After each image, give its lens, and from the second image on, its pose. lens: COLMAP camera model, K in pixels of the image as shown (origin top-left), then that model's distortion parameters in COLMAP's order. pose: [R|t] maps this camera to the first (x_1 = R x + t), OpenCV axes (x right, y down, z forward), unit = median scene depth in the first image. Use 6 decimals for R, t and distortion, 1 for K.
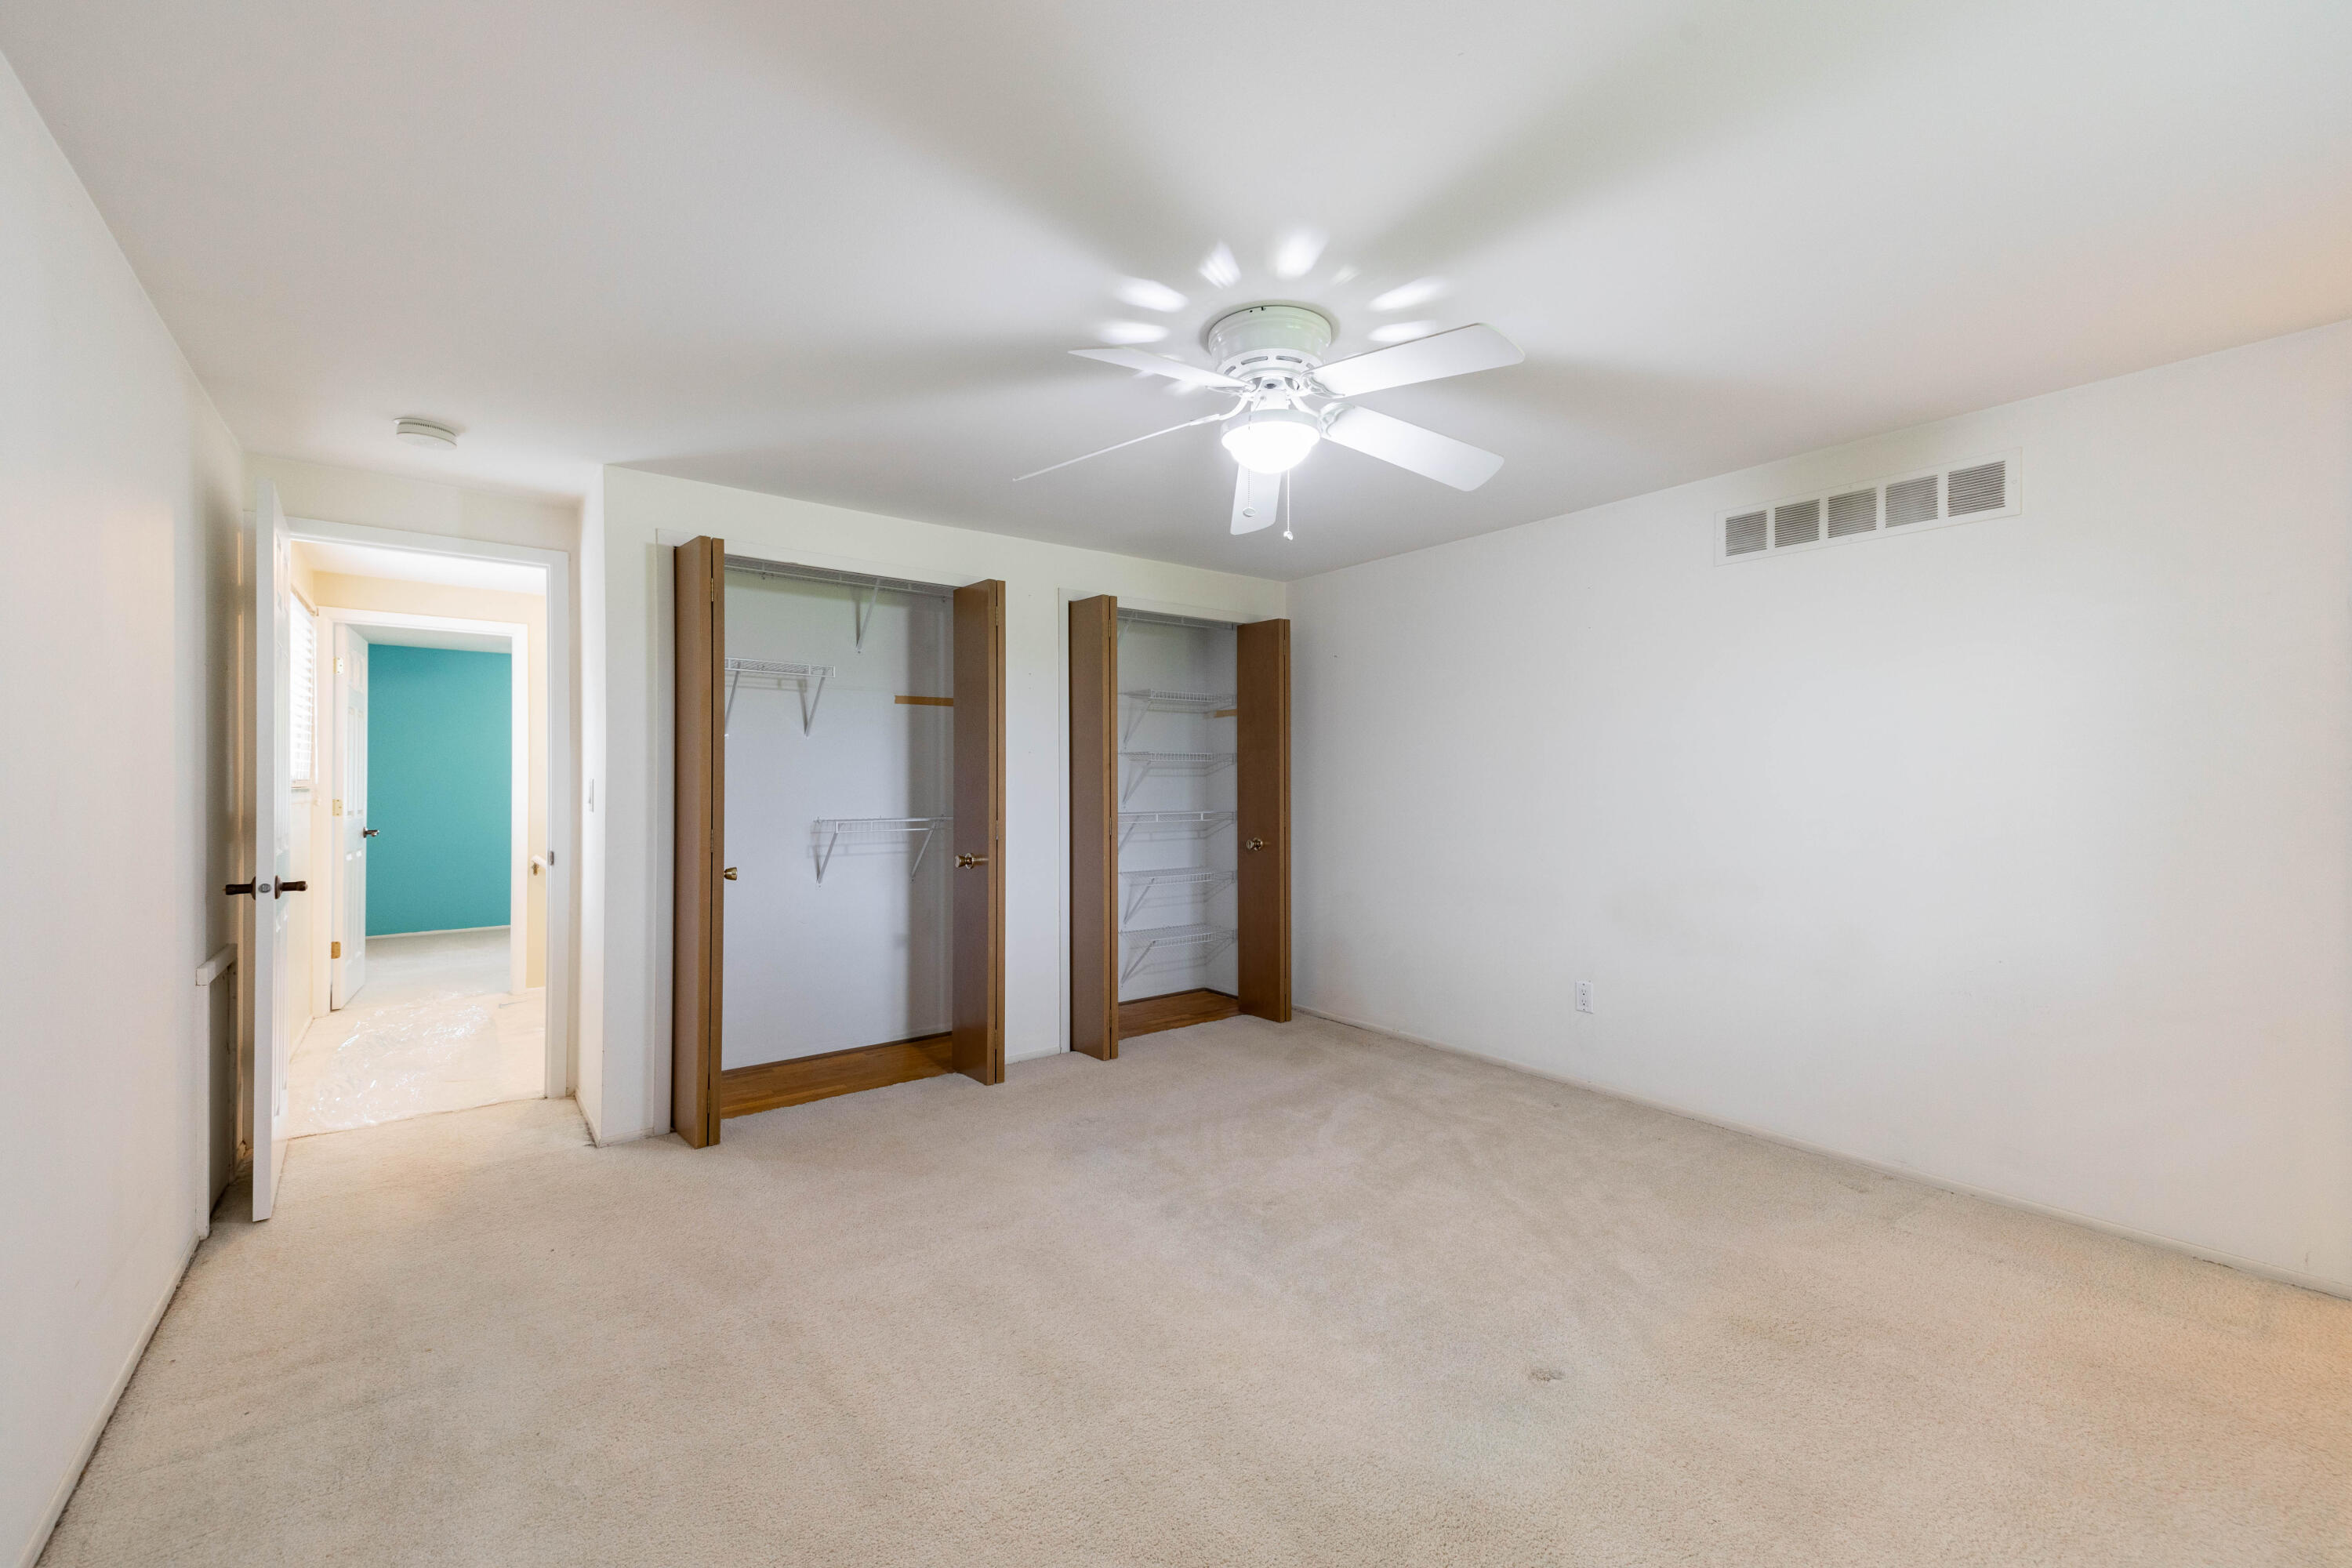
lens RADIAL K [[970.7, 0, 1175.2], [0, 970.7, 778.0], [0, 0, 1]] dist [0.026365, -0.000247]
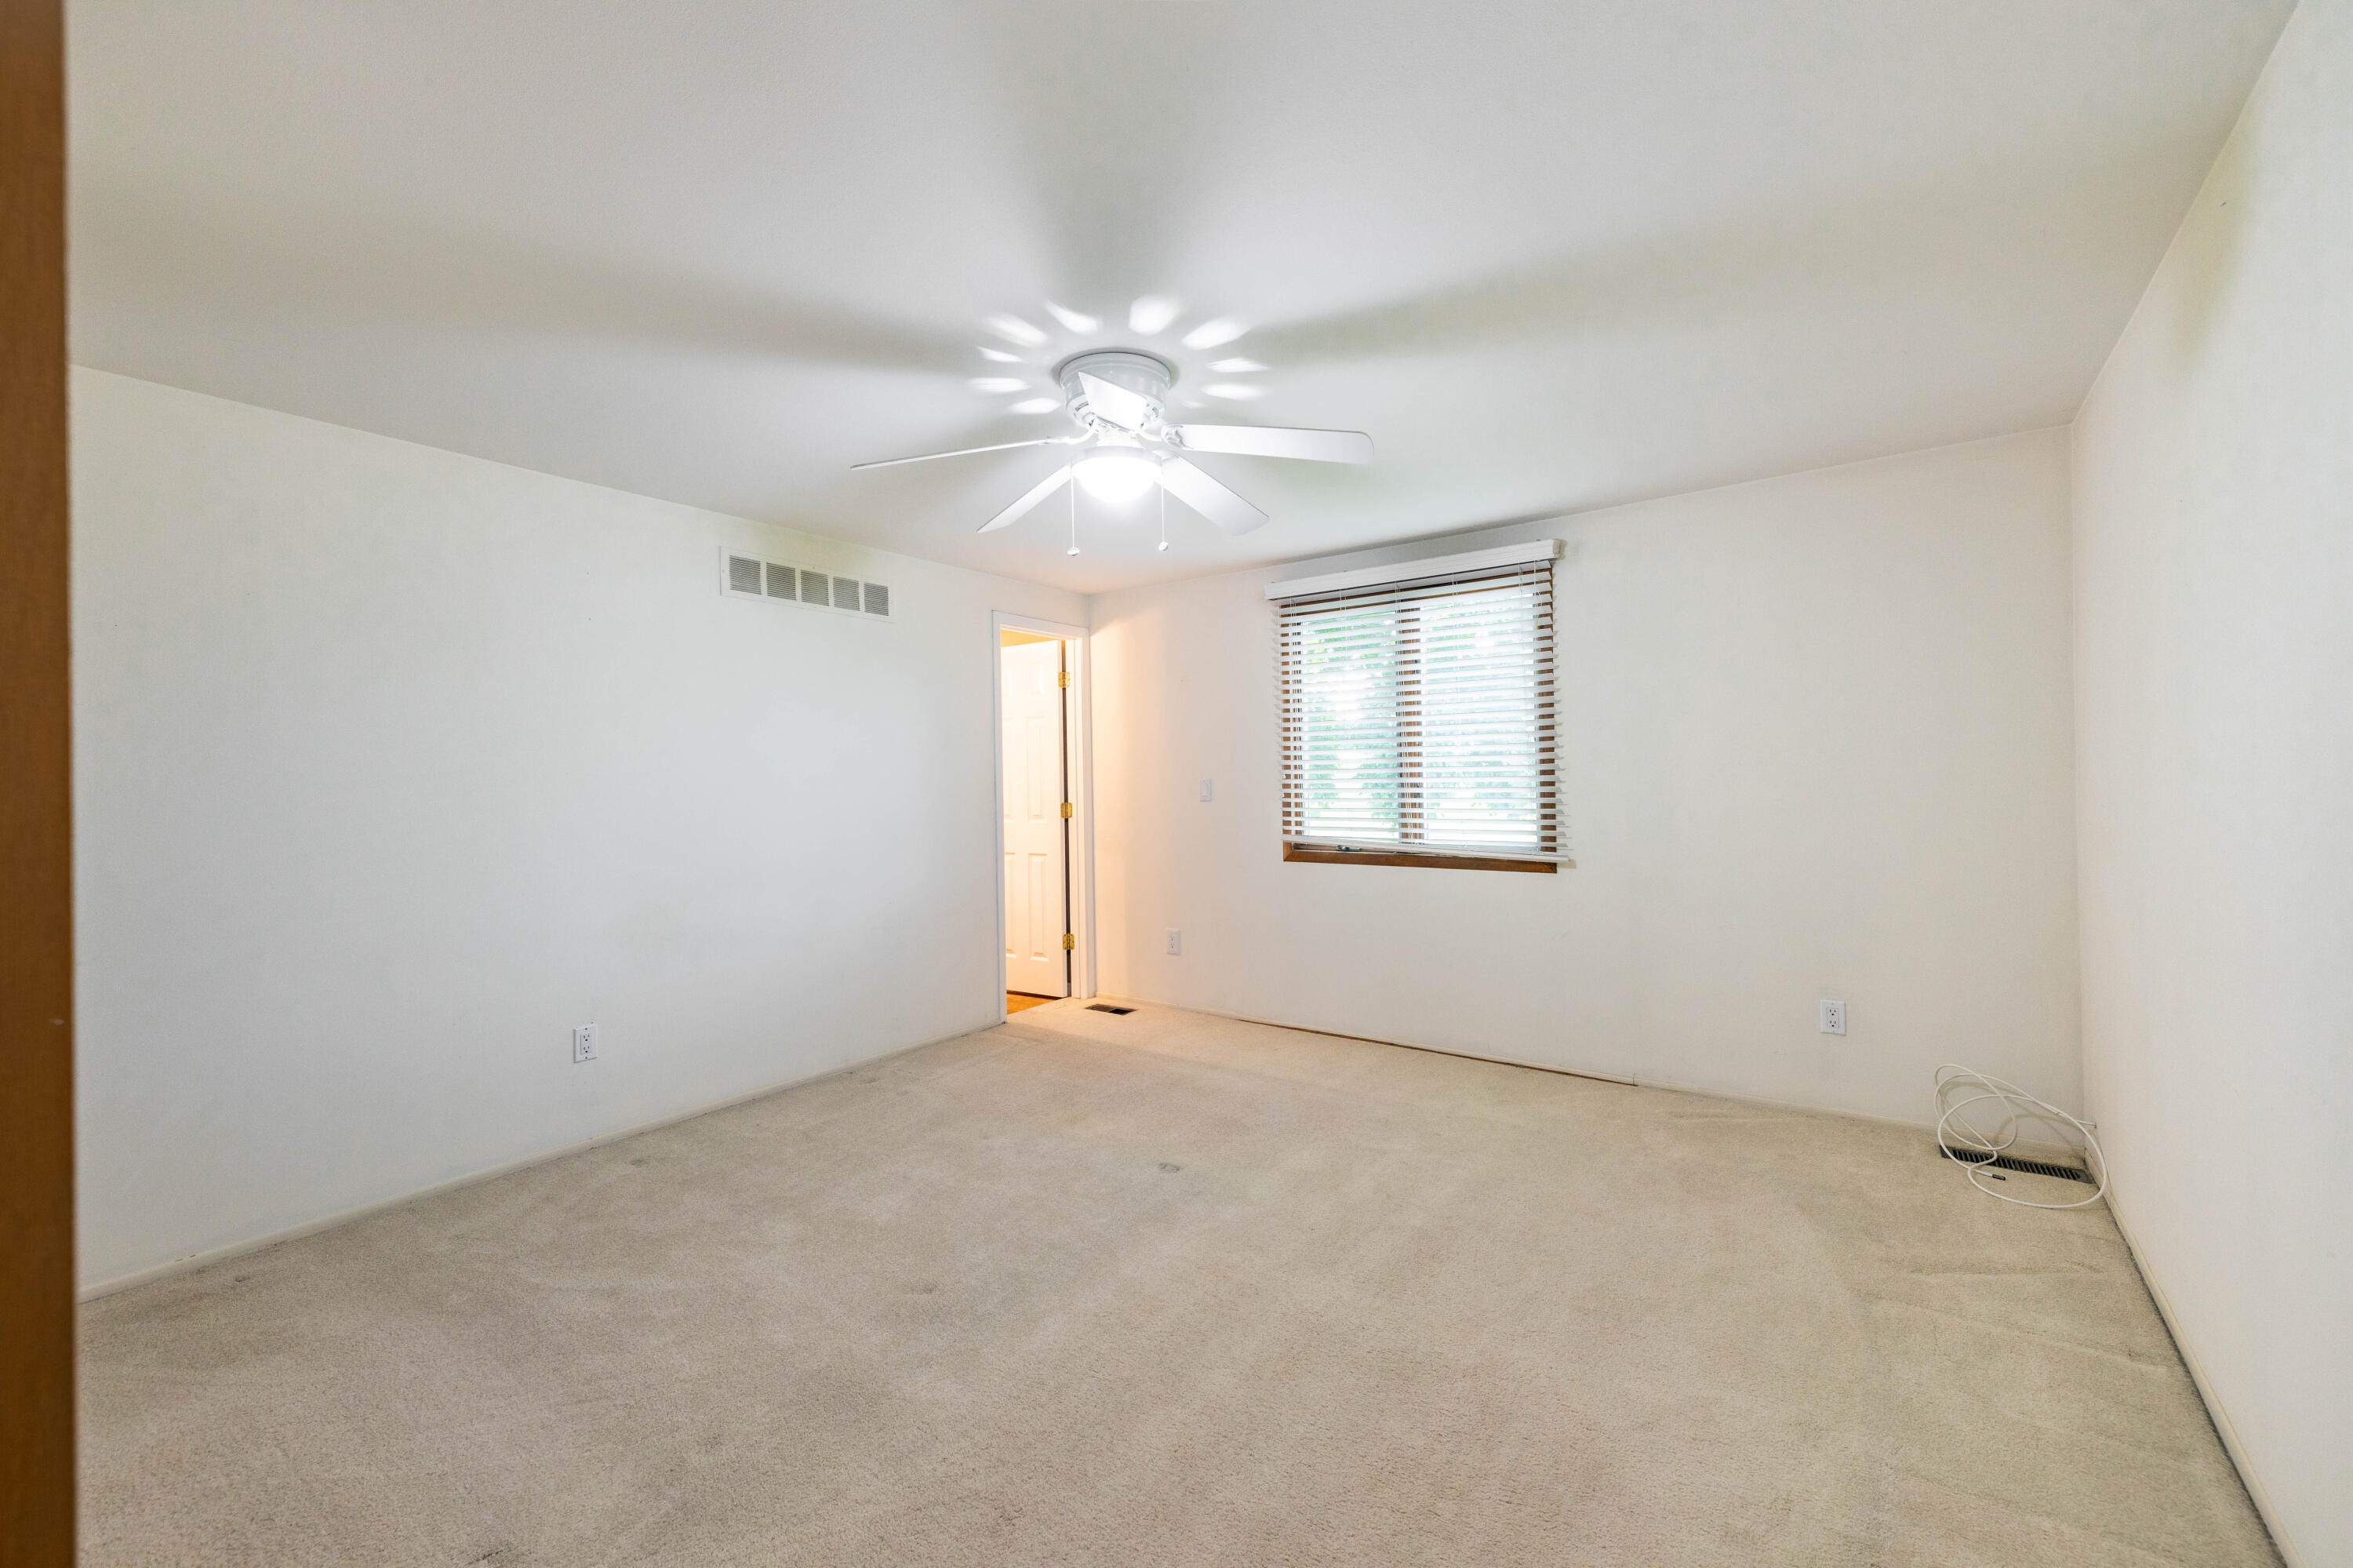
lens RADIAL K [[971.1, 0, 1175.7], [0, 971.1, 778.0], [0, 0, 1]] dist [0.026365, -0.000247]
pose [[-0.316578, 0.012648, 0.948482, -0.729704], [0.015280, 0.999849, -0.008233, 0.005280], [-0.948443, 0.011887, -0.316724, 0.982125]]
